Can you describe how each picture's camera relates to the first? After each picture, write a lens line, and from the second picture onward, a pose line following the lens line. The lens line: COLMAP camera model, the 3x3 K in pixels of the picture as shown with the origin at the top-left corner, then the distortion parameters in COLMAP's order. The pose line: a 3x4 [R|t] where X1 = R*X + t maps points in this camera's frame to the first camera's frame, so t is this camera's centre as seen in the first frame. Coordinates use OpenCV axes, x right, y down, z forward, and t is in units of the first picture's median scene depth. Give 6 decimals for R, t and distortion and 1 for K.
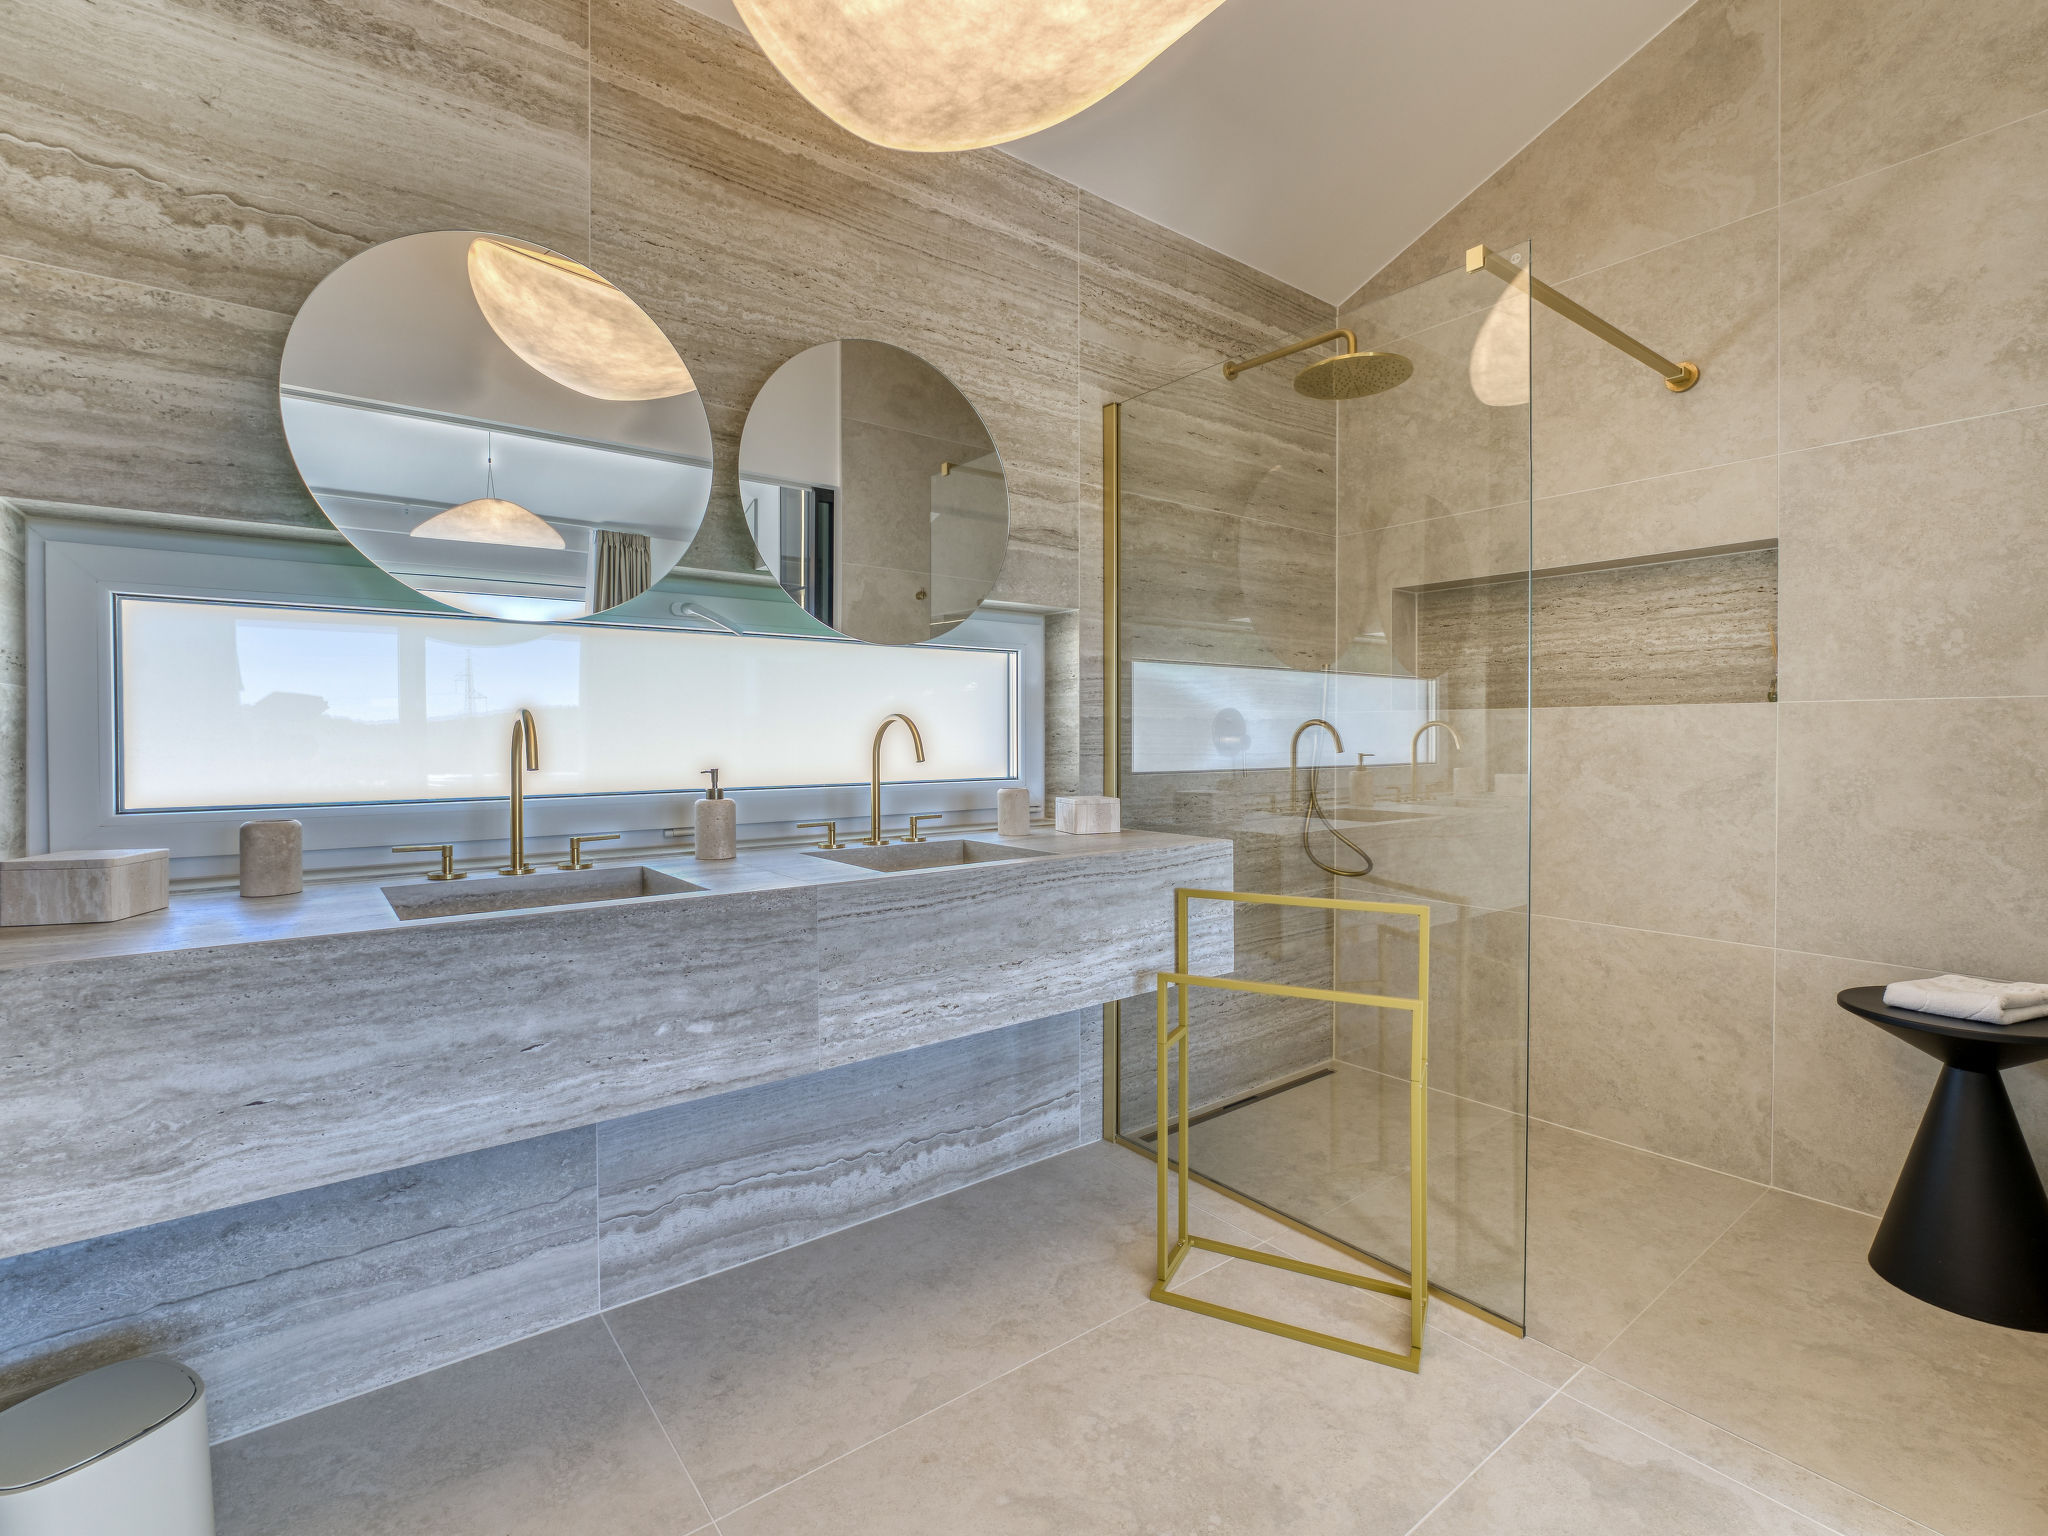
lens RADIAL K [[921.8, 0, 1023.8], [0, 921.8, 747.6], [0, 0, 1]] dist [-0.012007, 0.002621]
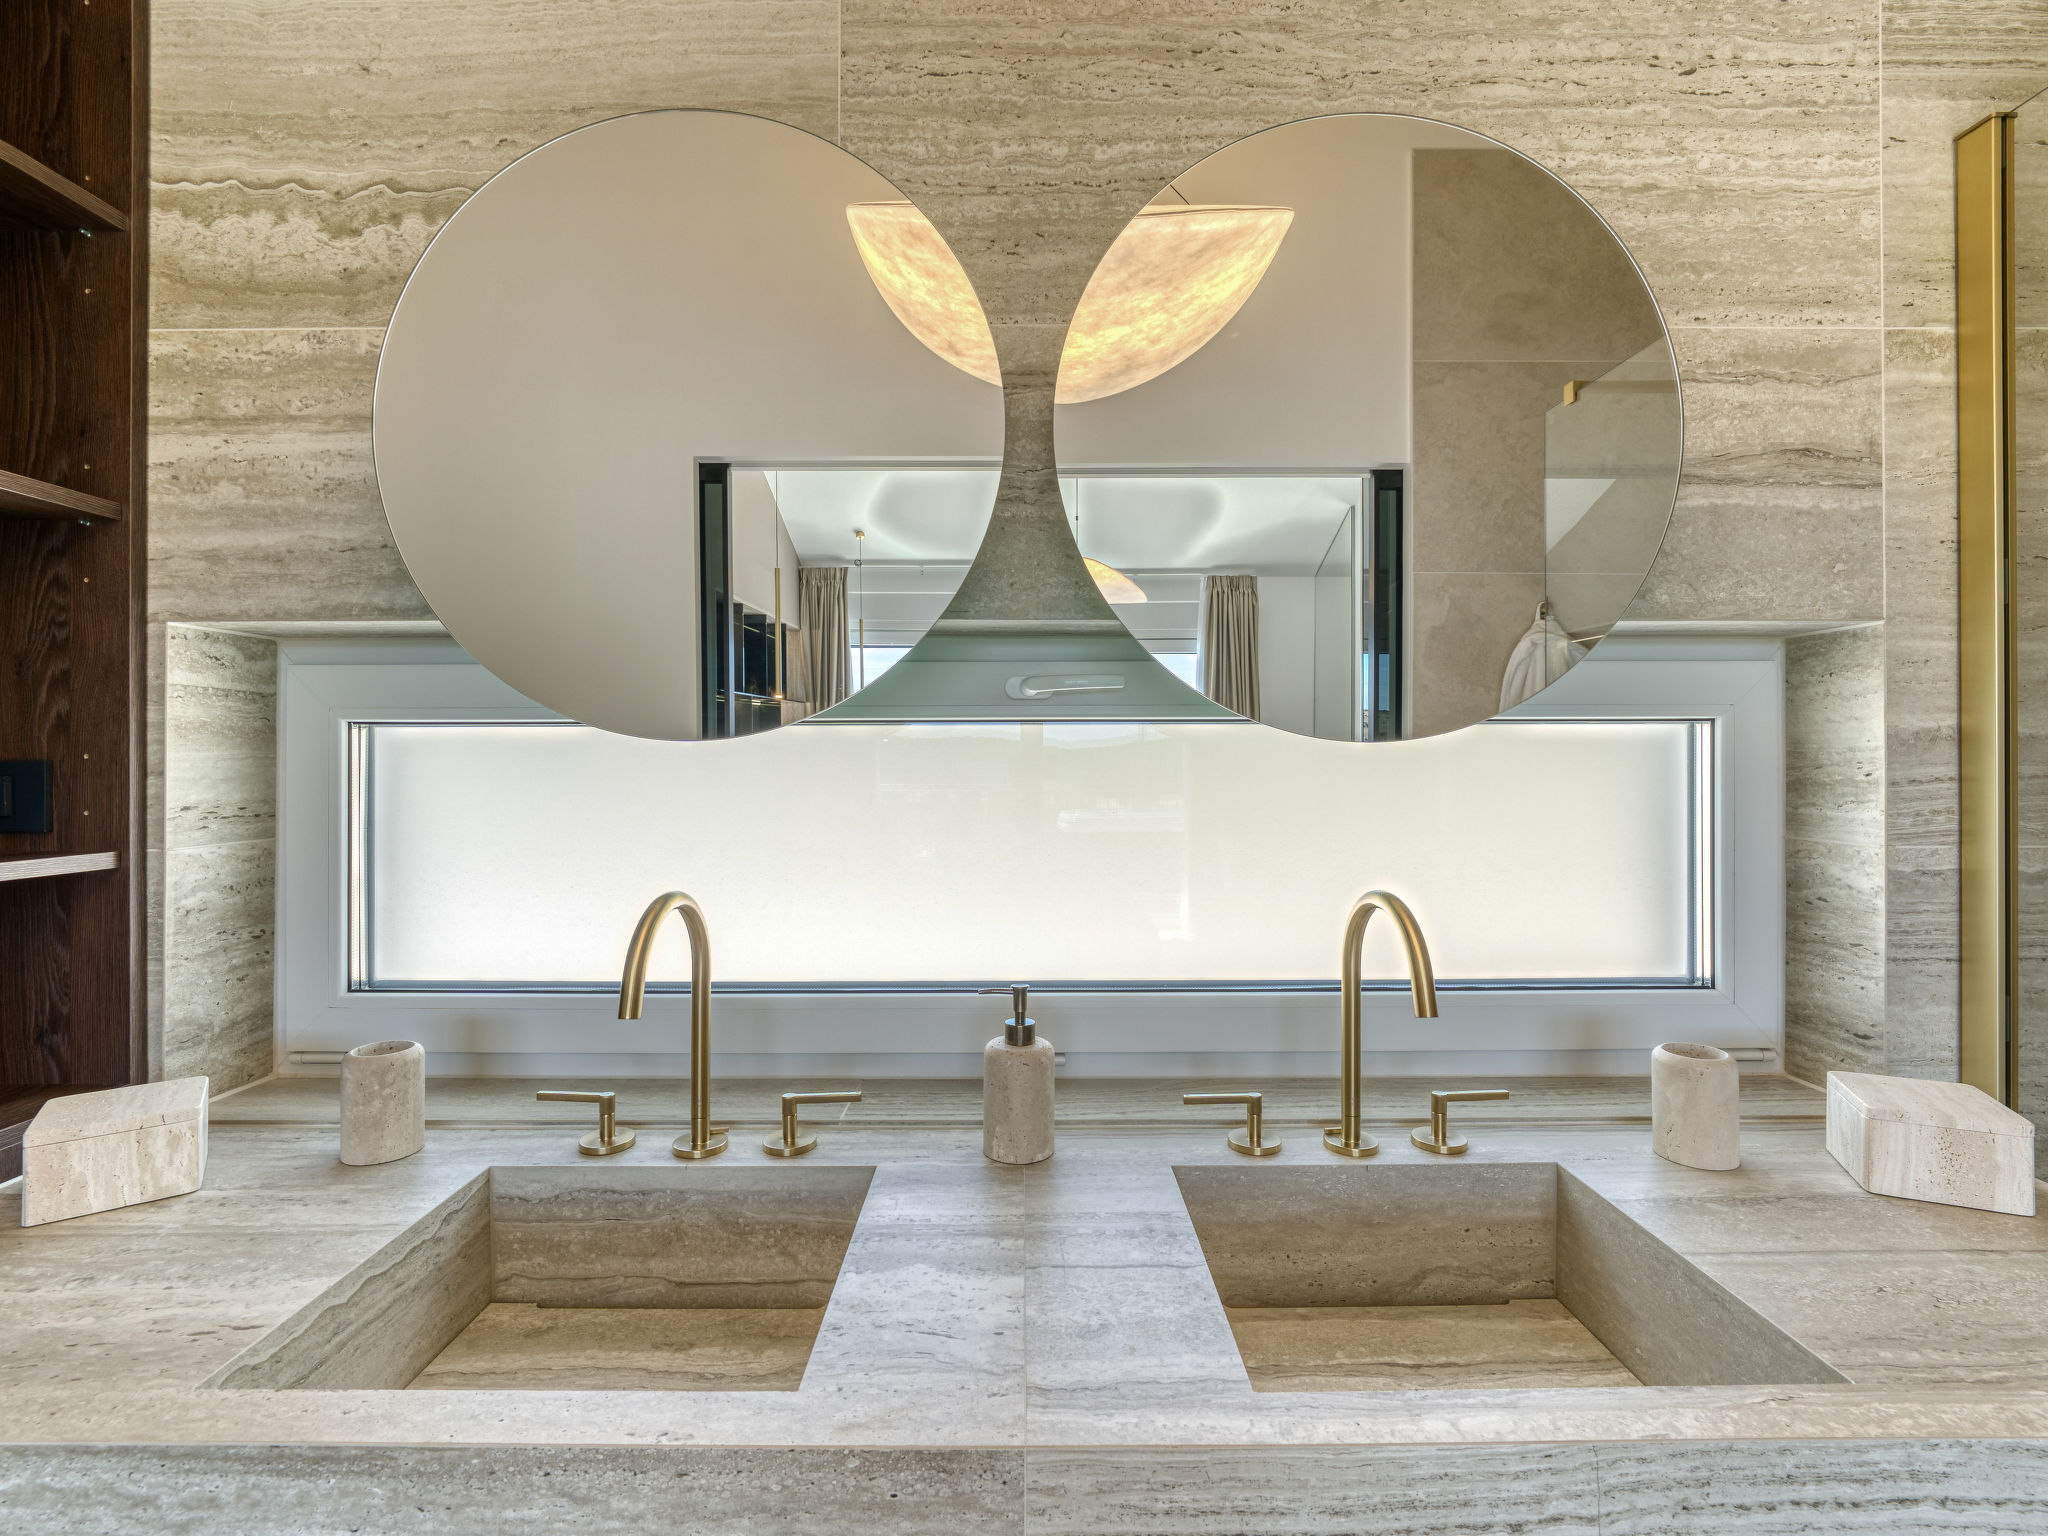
lens RADIAL K [[984.0, 0, 1029.8], [0, 984.0, 766.2], [0, 0, 1]] dist [-0.019271, 0.006469]
pose [[0.803372, -0.001207, -0.595476, 0.013196], [-0.007479, 0.999899, -0.012117, -0.100810], [0.595430, 0.014188, 0.803282, 0.541087]]
